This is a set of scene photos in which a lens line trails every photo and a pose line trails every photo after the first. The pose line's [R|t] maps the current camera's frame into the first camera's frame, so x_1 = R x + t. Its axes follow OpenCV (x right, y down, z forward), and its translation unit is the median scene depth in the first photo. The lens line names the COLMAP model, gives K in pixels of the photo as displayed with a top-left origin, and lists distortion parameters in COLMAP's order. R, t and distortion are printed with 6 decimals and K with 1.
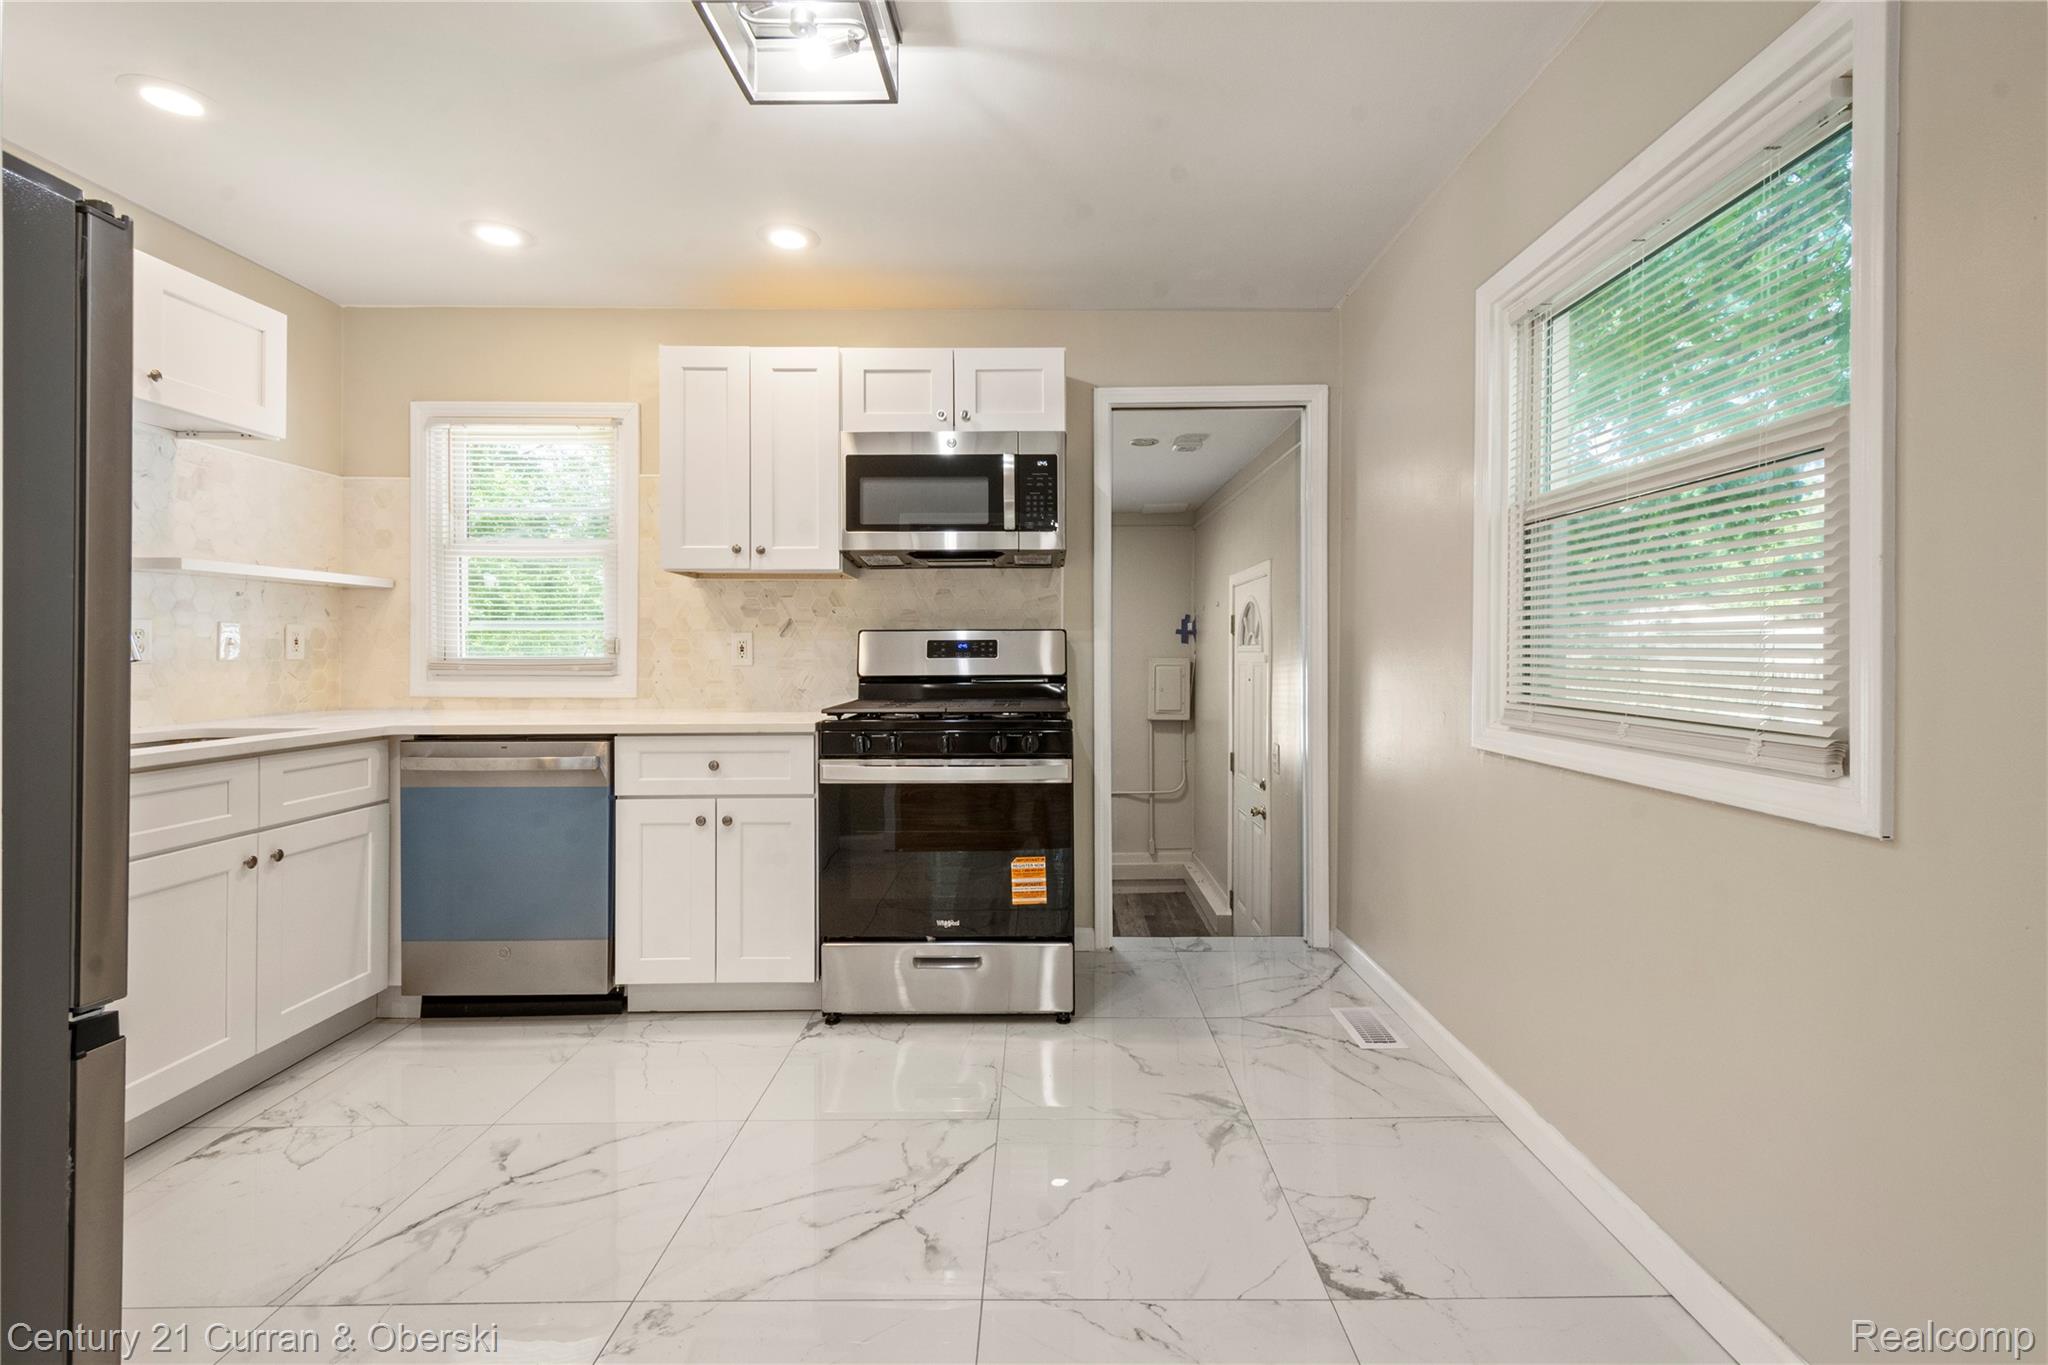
lens RADIAL K [[910.2, 0, 1039.9], [0, 910.2, 649.2], [0, 0, 1]] dist [0.009726, -0.001206]
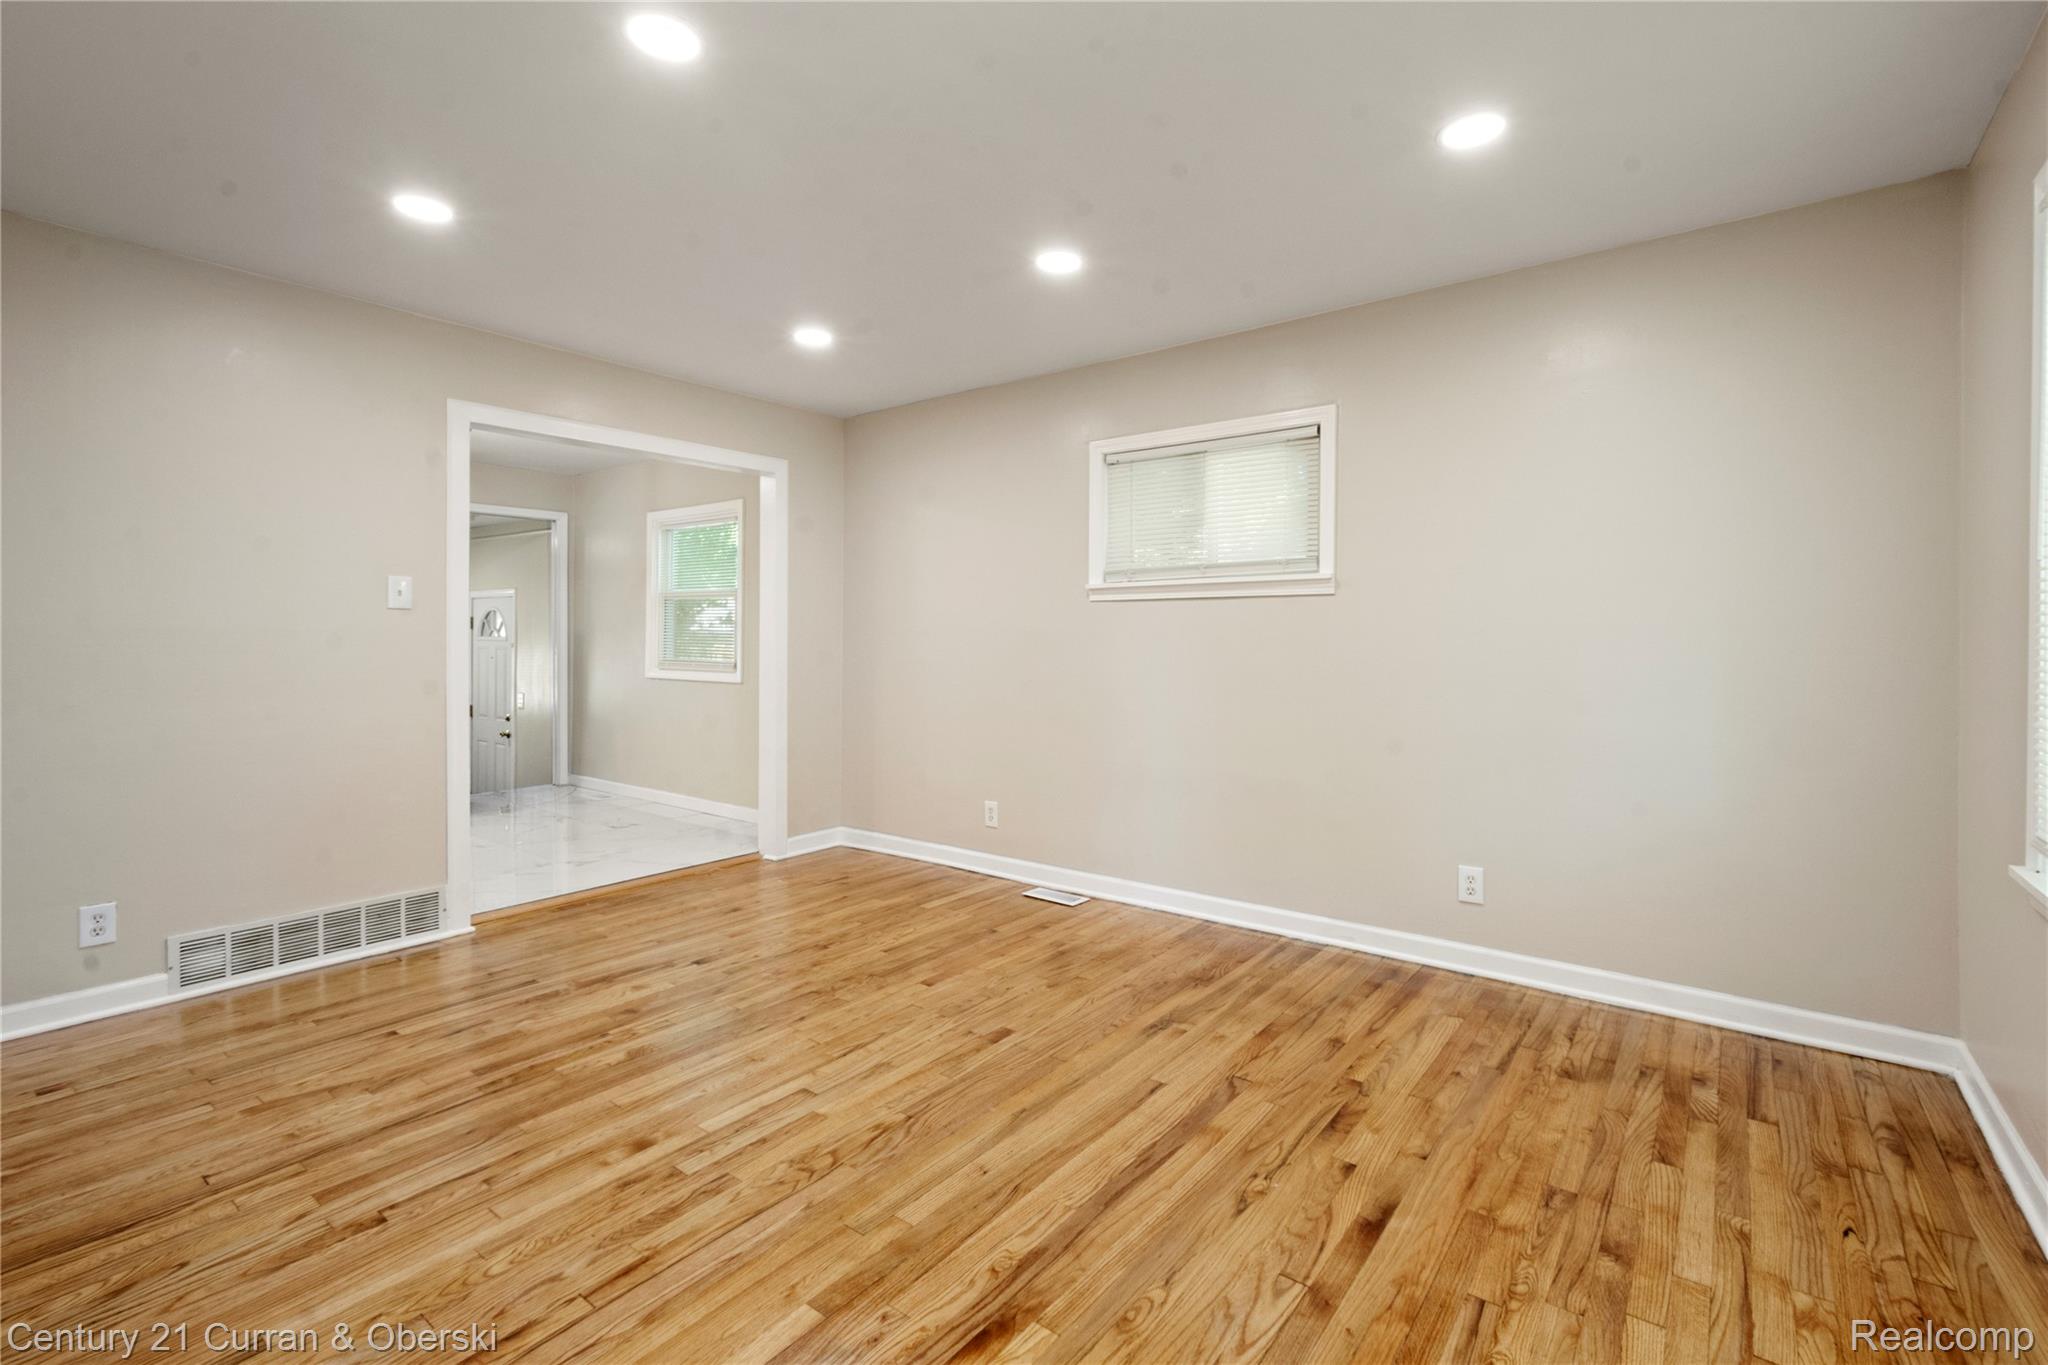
lens RADIAL K [[910.2, 0, 1038.6], [0, 910.2, 656.9], [0, 0, 1]] dist [0.009726, -0.001206]
pose [[0.602527, -0.009094, 0.798046, -0.788114], [-0.010281, 0.999764, 0.019156, -0.017258], [-0.798032, -0.019747, 0.602292, -1.254469]]
